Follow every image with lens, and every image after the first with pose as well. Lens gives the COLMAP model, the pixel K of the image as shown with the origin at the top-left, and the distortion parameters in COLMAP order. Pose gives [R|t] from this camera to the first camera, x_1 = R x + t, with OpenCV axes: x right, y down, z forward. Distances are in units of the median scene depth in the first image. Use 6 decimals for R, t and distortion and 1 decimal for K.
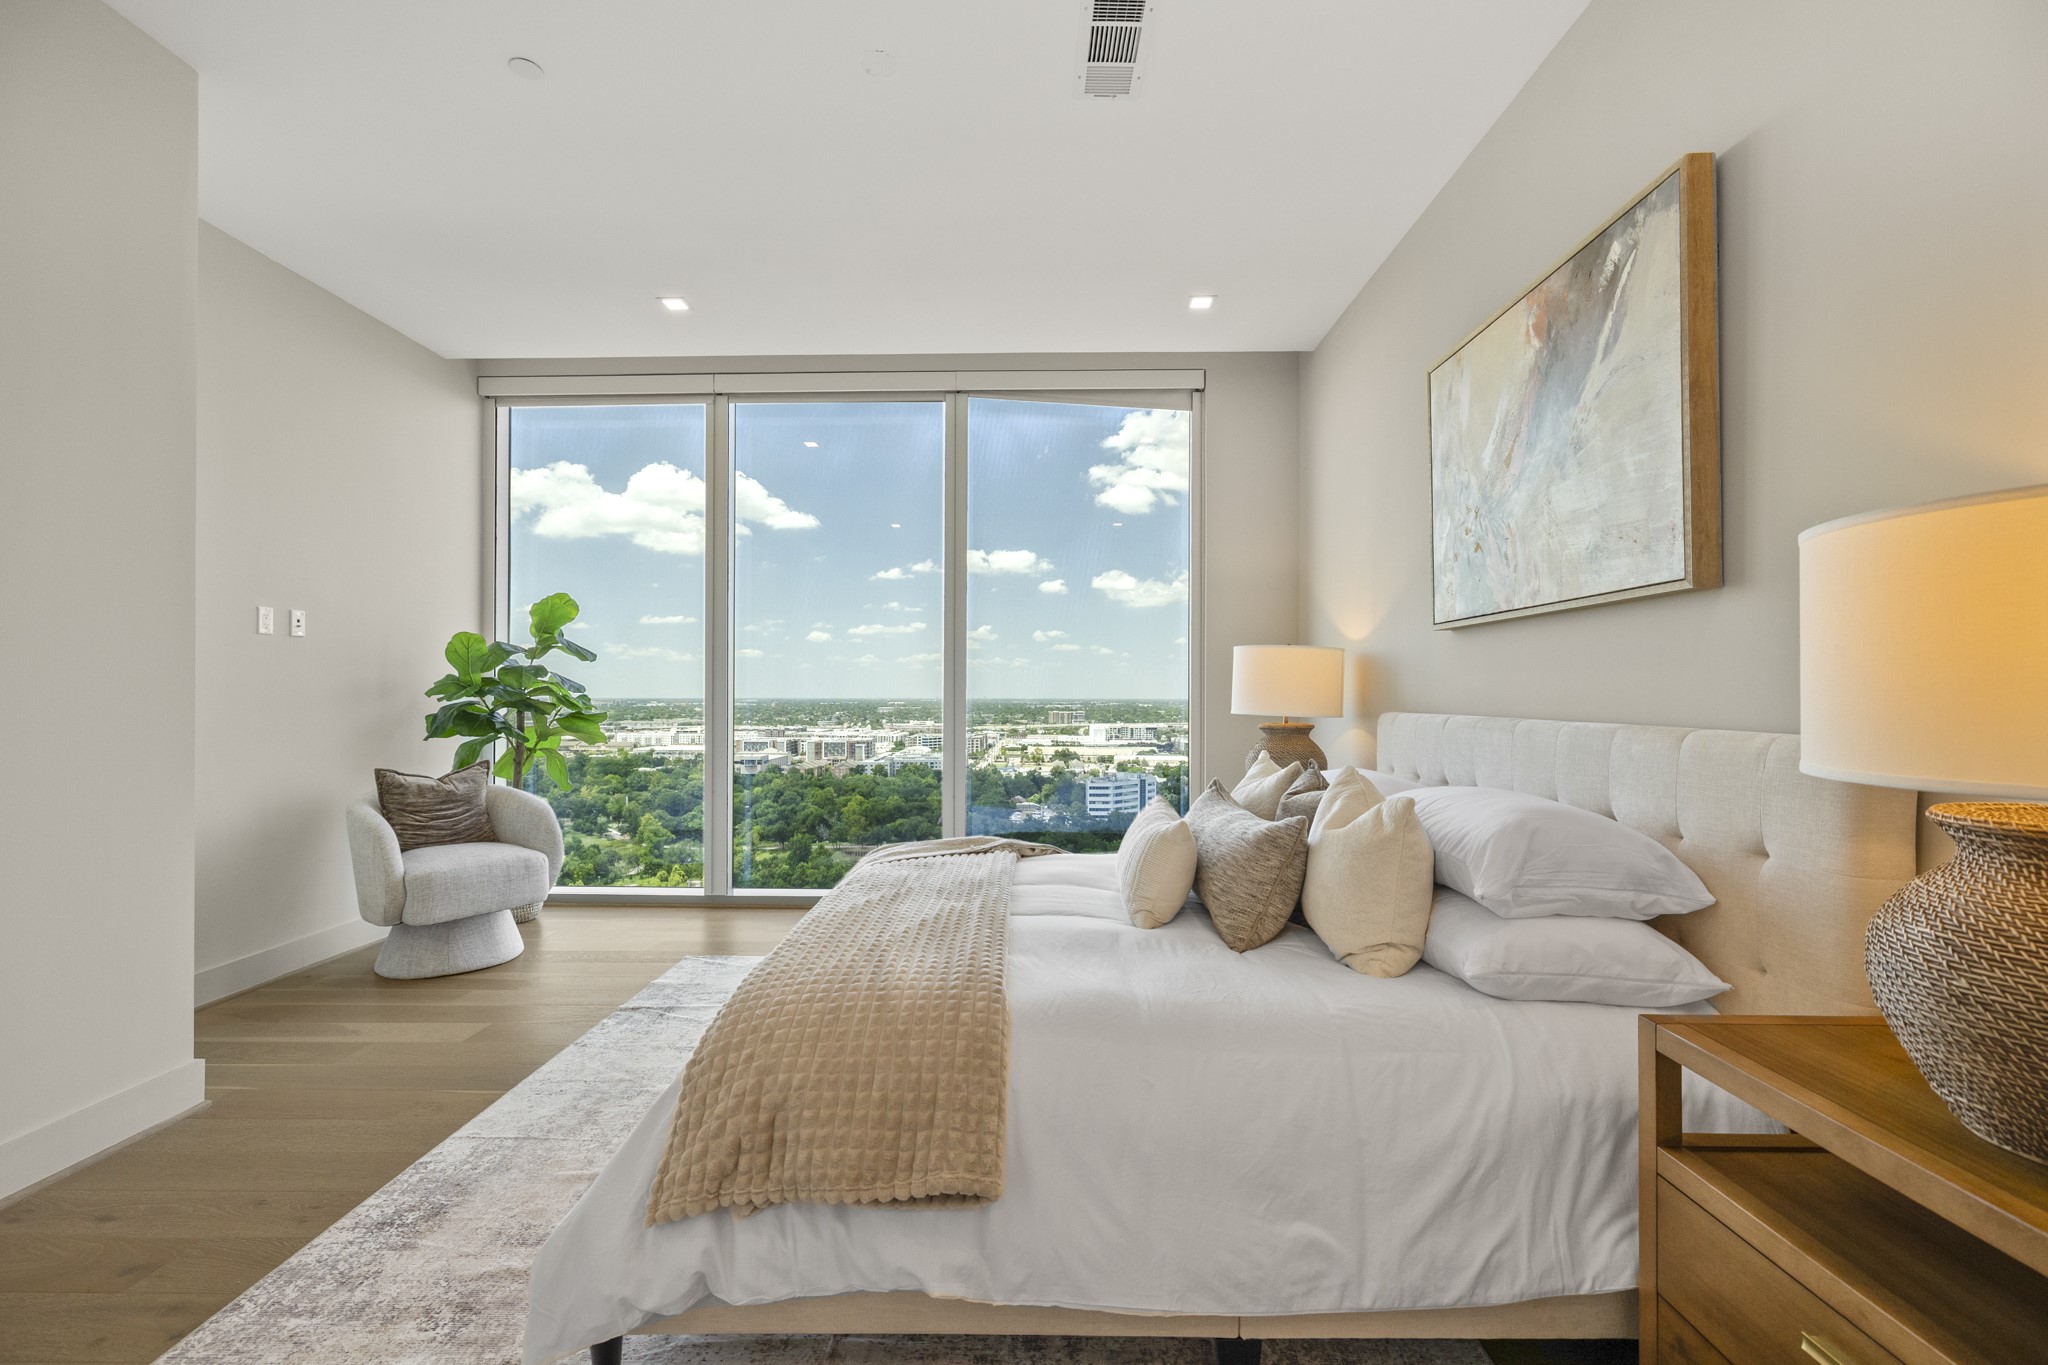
lens RADIAL K [[877.1, 0, 1027.7], [0, 877.1, 676.8], [0, 0, 1]] dist [0.000379, 0.001726]
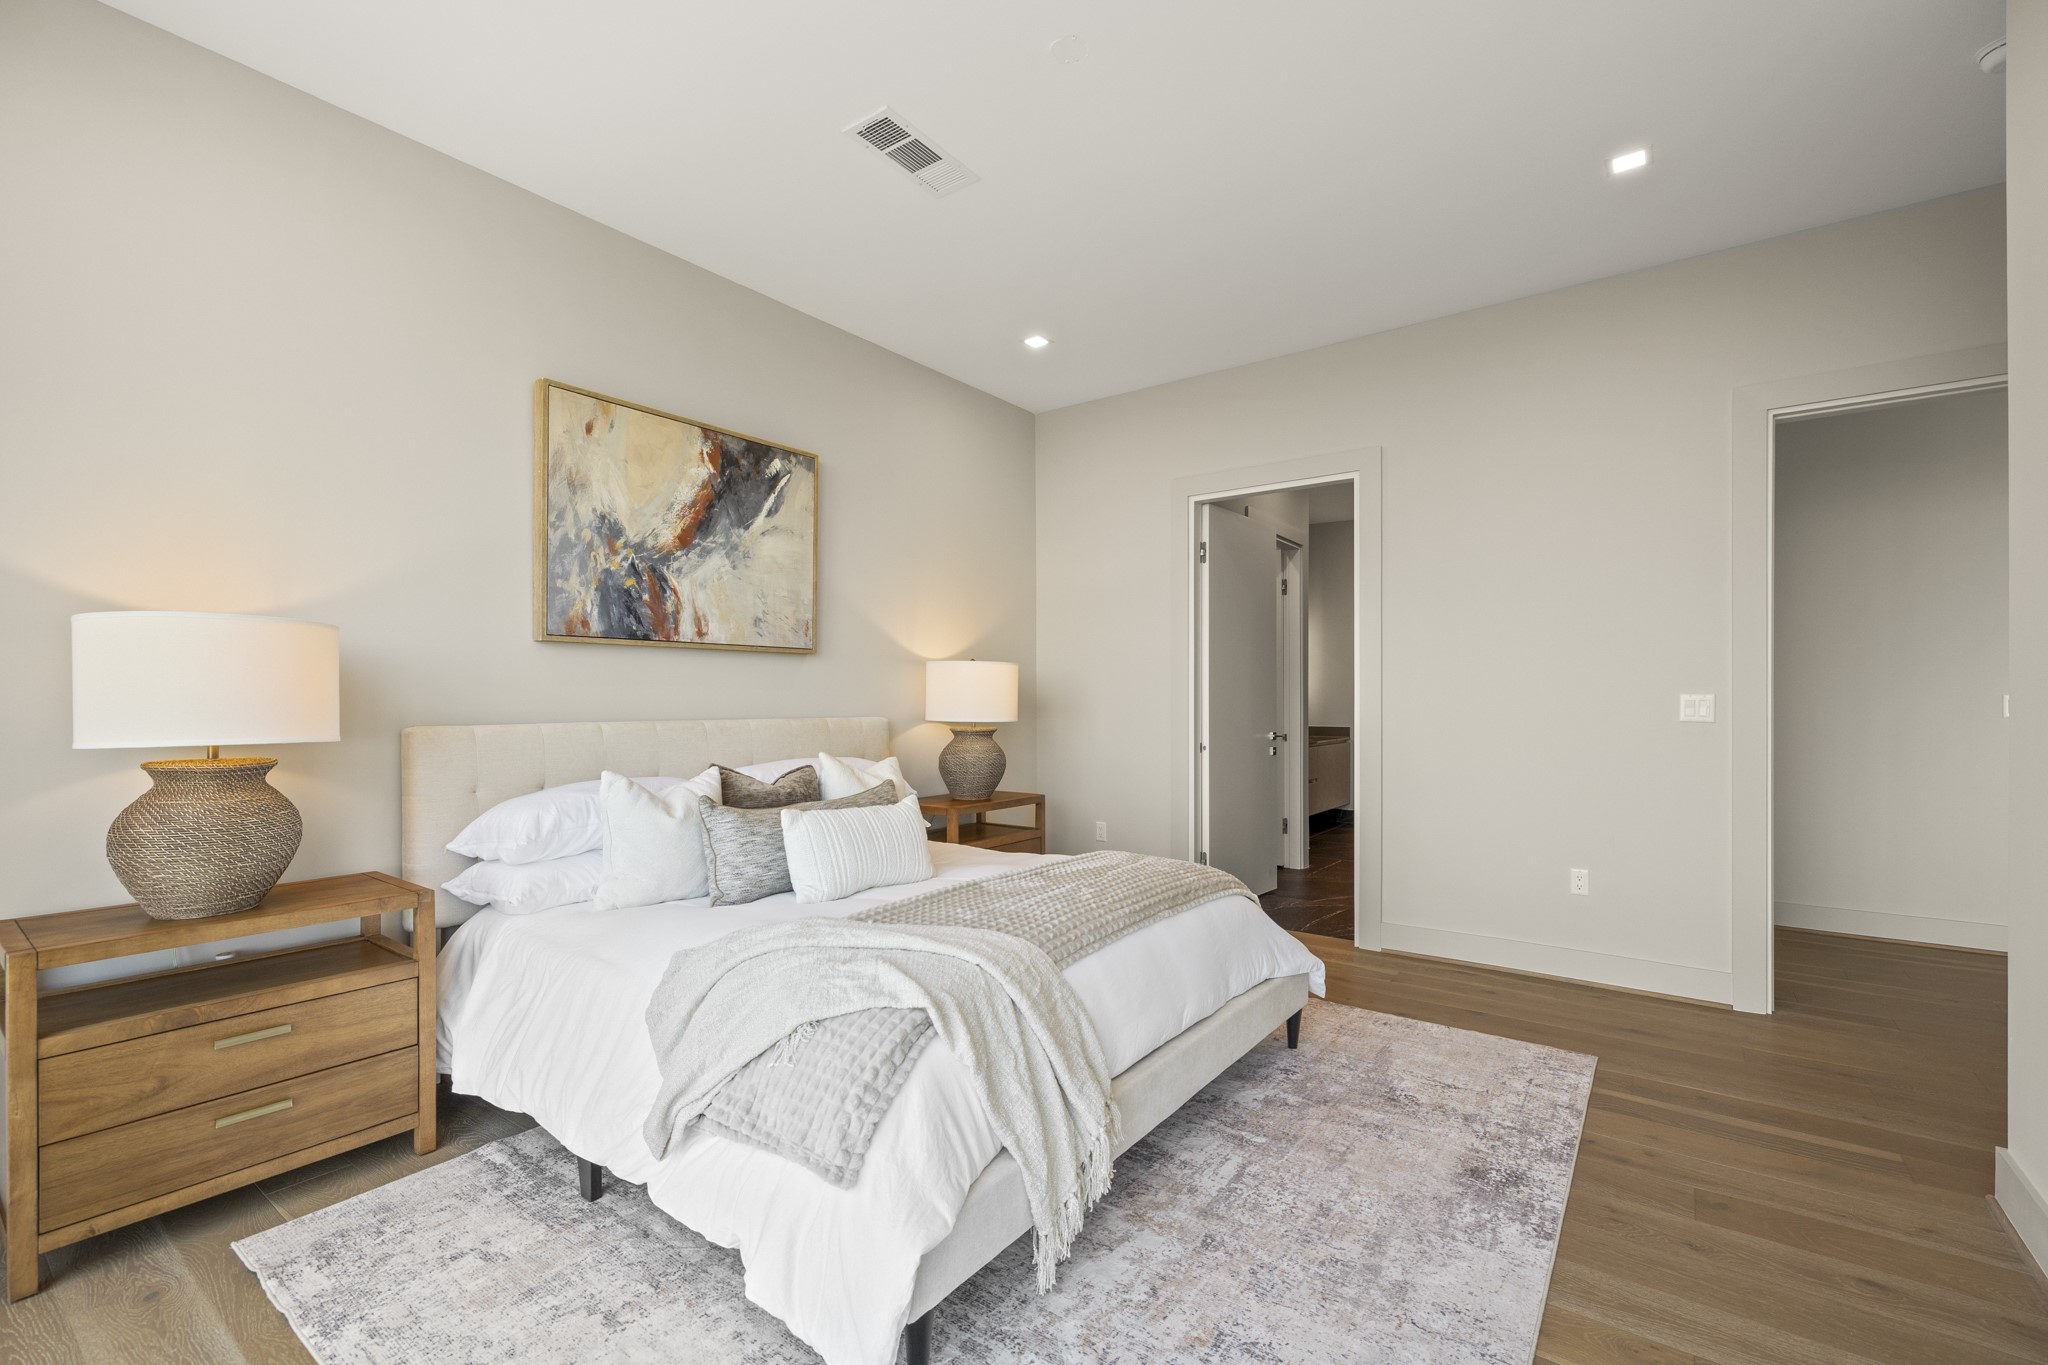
lens RADIAL K [[877.1, 0, 1023.6], [0, 877.1, 693.3], [0, 0, 1]] dist [0.000379, 0.001726]
pose [[-0.811249, 0.000509, 0.584700, -0.143142], [-0.012592, 0.999752, -0.018341, 0.004465], [-0.584565, -0.022242, -0.811042, 0.375171]]
